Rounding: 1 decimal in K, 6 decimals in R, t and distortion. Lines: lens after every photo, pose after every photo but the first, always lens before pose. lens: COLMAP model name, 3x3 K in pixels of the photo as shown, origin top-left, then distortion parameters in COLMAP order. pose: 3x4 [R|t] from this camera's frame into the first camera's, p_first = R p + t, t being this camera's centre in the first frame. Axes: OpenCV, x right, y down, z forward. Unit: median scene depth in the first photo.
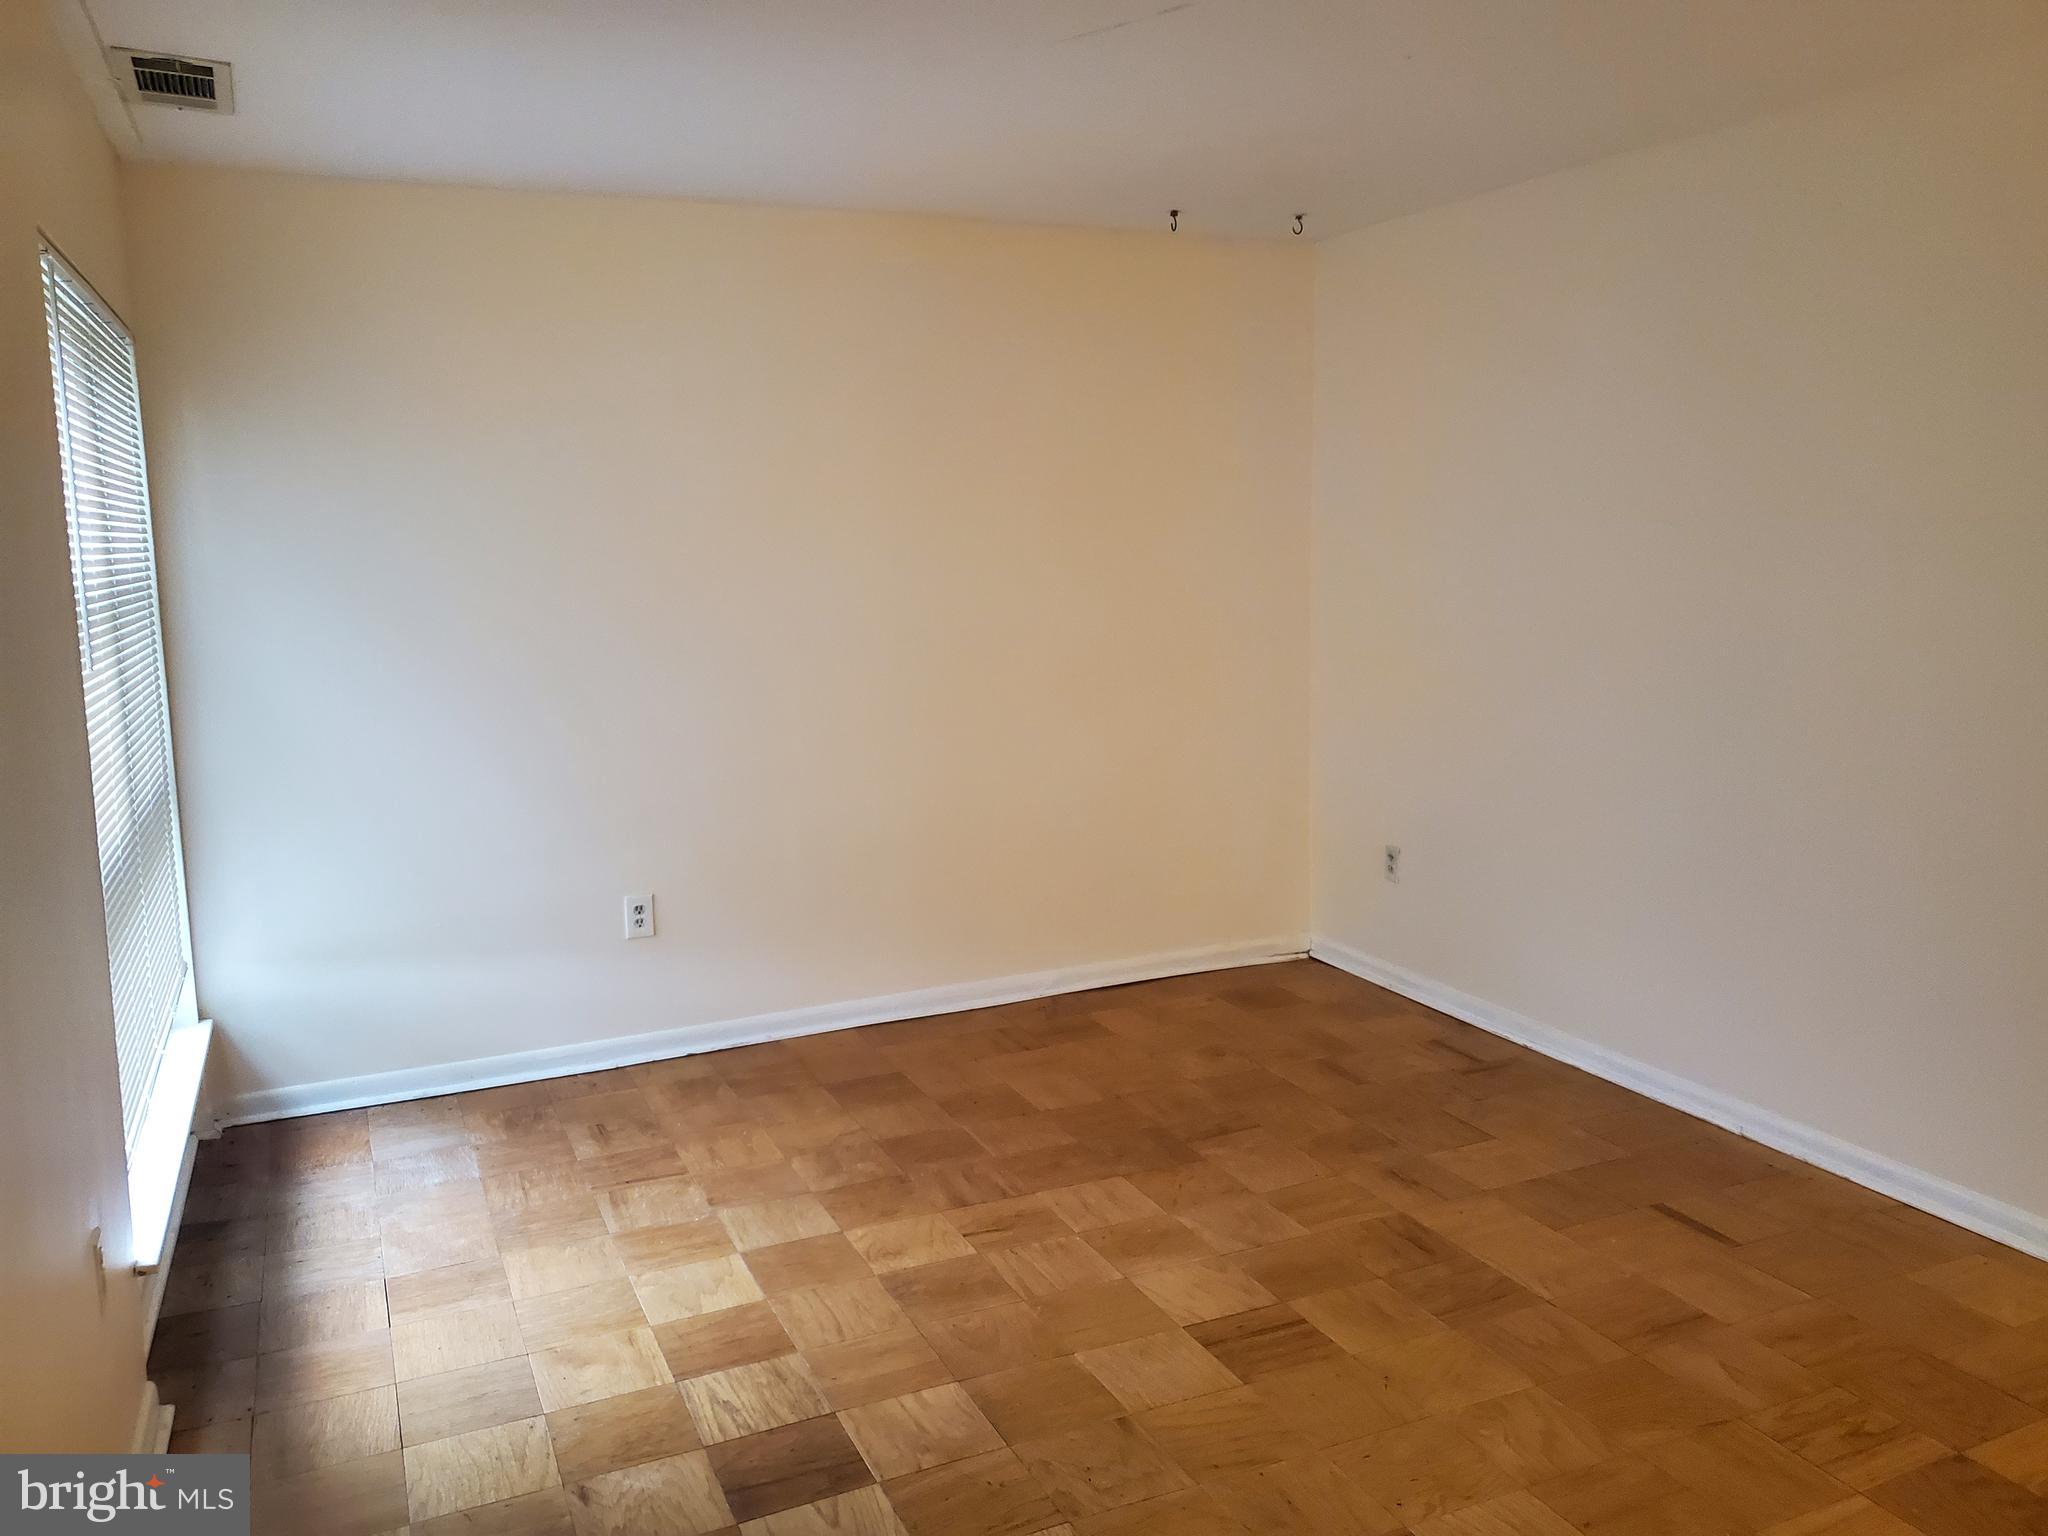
lens RADIAL K [[1557.8, 0, 1024.0], [0, 1557.8, 768.0], [0, 0, 1]] dist [0.026573, -0.003442]
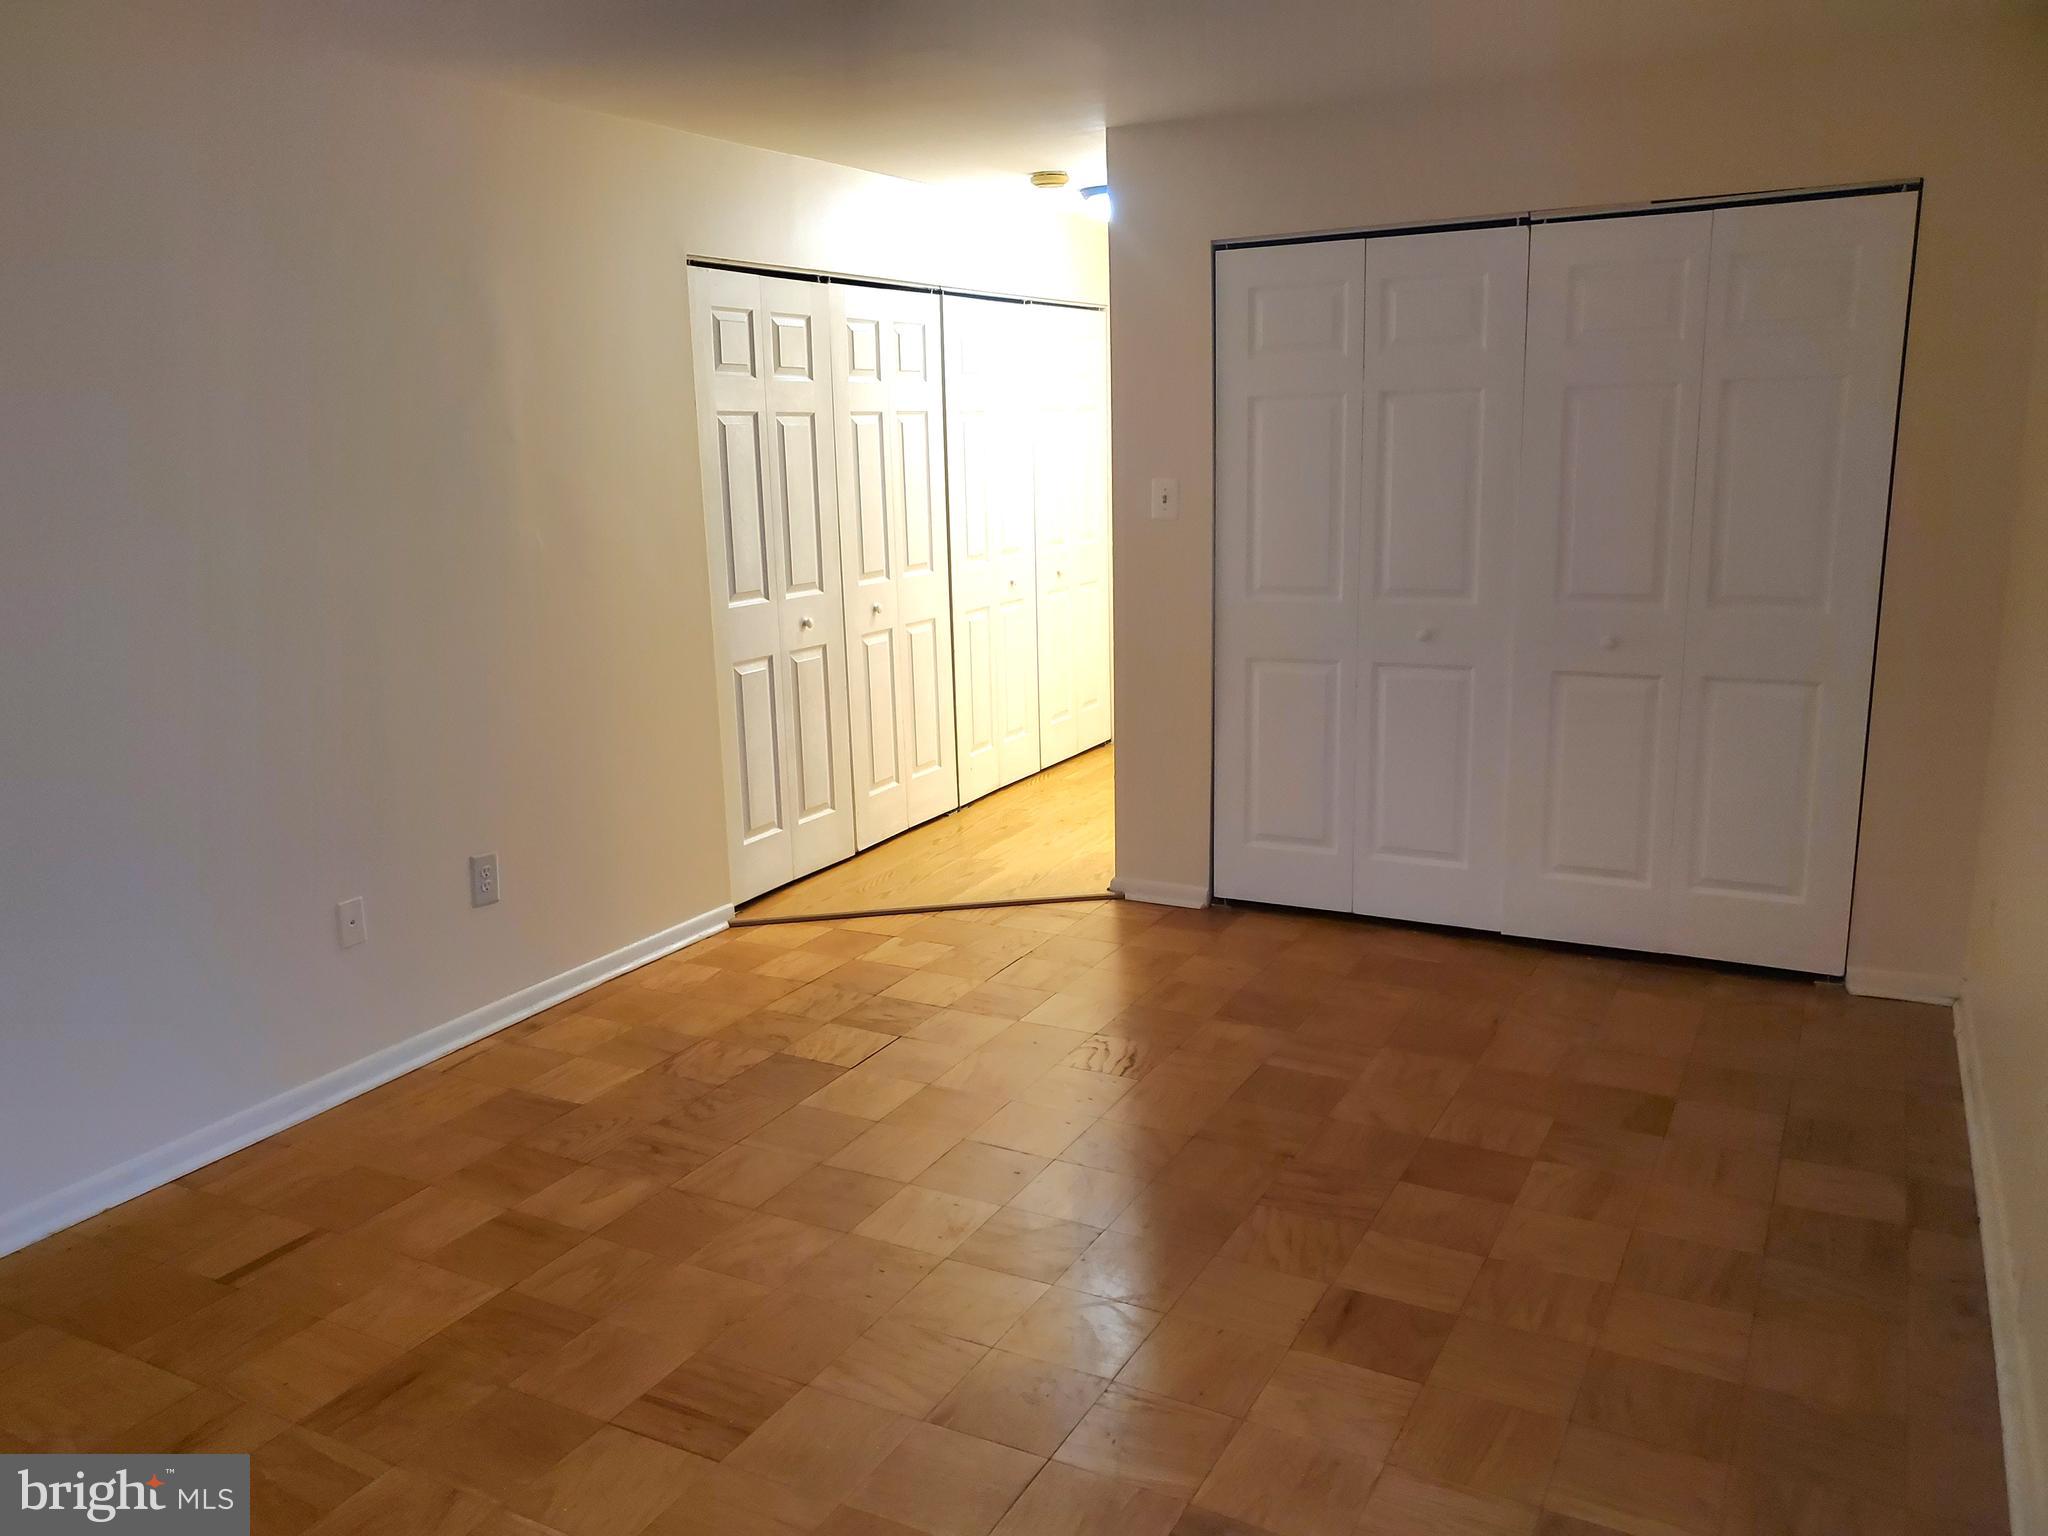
lens RADIAL K [[1557.8, 0, 1024.0], [0, 1557.8, 768.0], [0, 0, 1]] dist [0.026573, -0.003442]
pose [[-0.577650, -0.156538, 0.801134, -0.529361], [0.159731, 0.940790, 0.298998, -0.187446], [-0.800504, 0.300683, -0.518444, 1.041929]]
